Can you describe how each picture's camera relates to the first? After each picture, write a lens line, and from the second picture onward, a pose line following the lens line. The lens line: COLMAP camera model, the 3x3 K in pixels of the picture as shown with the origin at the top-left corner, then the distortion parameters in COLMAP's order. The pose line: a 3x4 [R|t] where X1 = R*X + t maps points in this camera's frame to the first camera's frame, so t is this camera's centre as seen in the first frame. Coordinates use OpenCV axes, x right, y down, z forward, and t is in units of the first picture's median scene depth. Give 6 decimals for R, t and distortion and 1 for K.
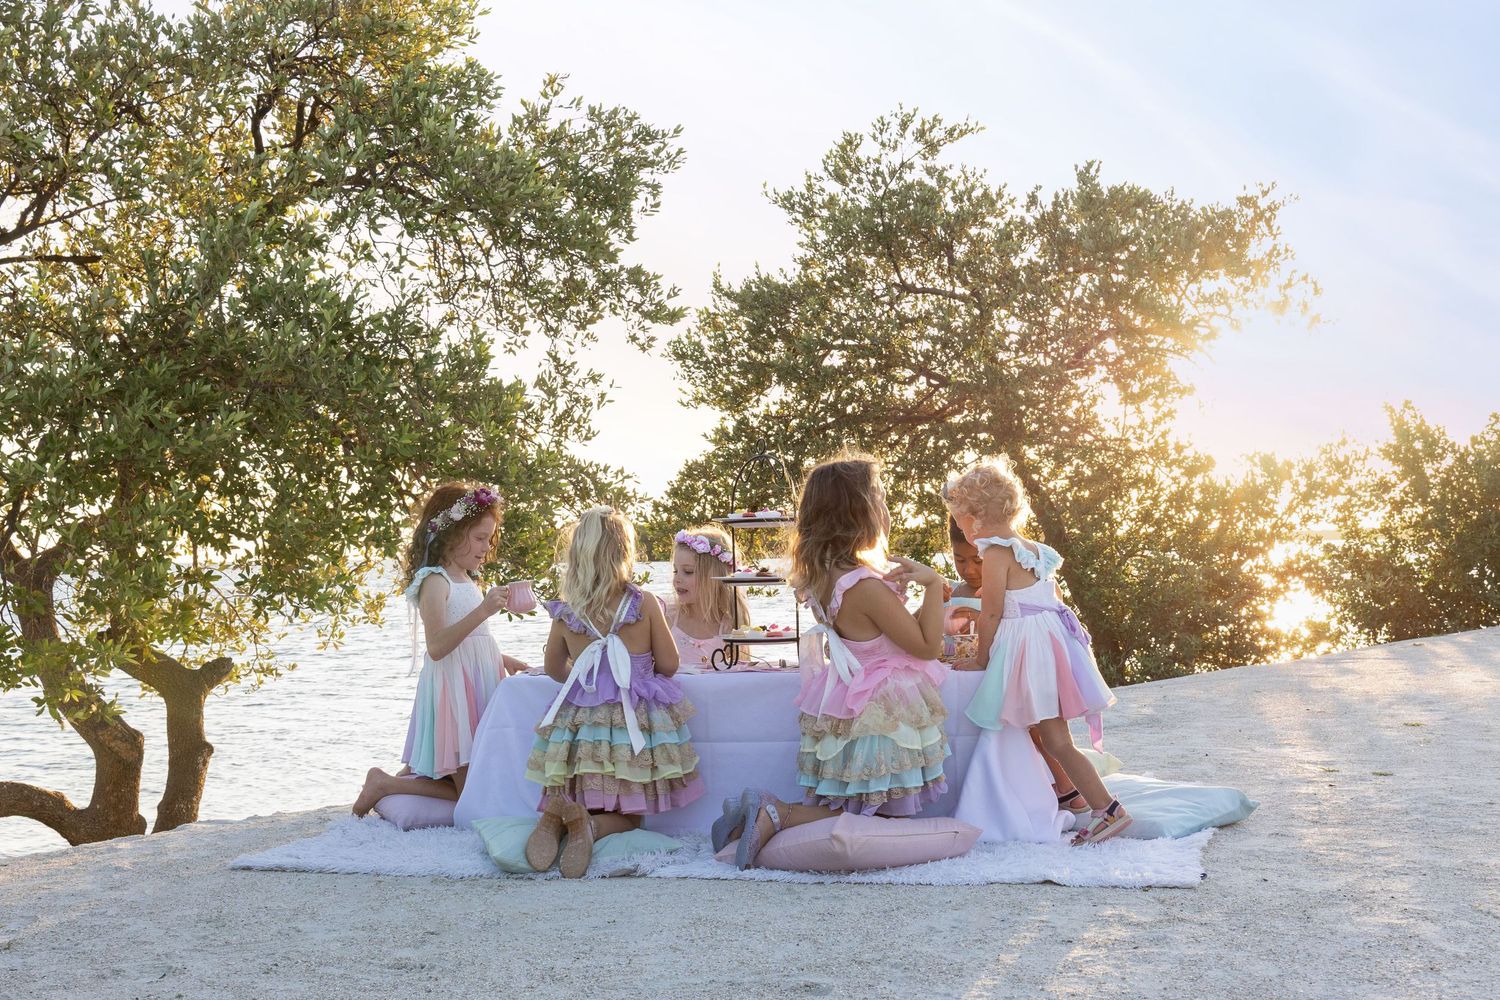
lens RADIAL K [[1632.8, 0, 750.0], [0, 1632.8, 500.0], [0, 0, 1]] dist [0.004509, 0.000858]
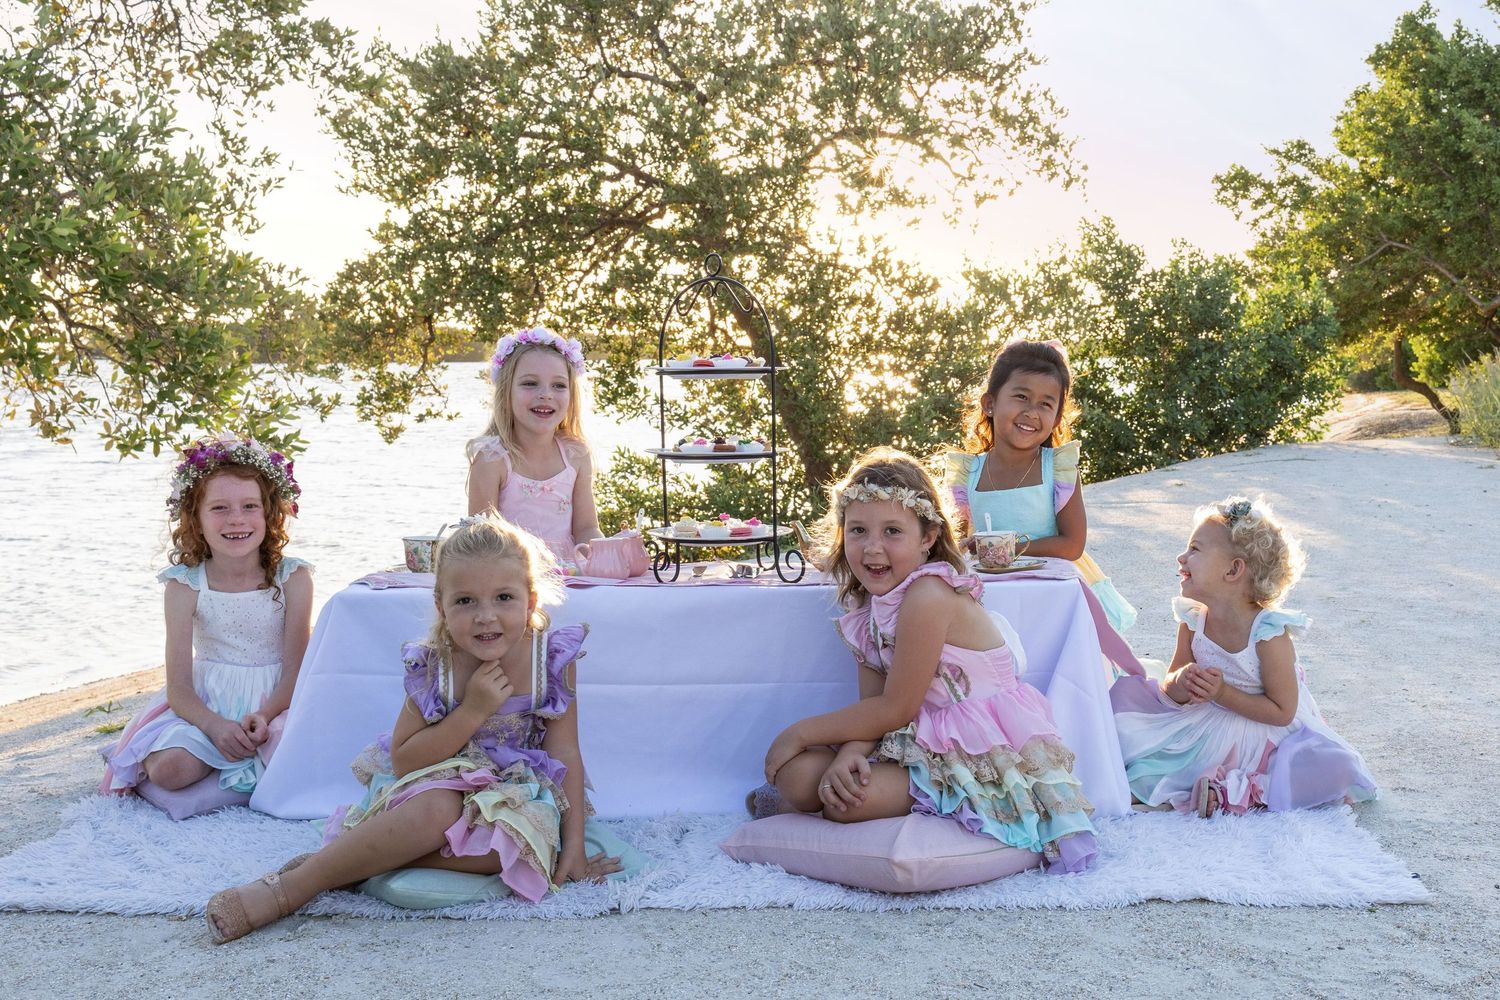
lens RADIAL K [[1632.8, 0, 750.0], [0, 1632.8, 500.0], [0, 0, 1]] dist [0.004509, 0.000858]
pose [[0.962619, -0.004201, 0.270826, -0.072460], [-0.029978, 0.992085, 0.121941, -0.010256], [-0.269195, -0.125501, 0.954874, 0.118800]]
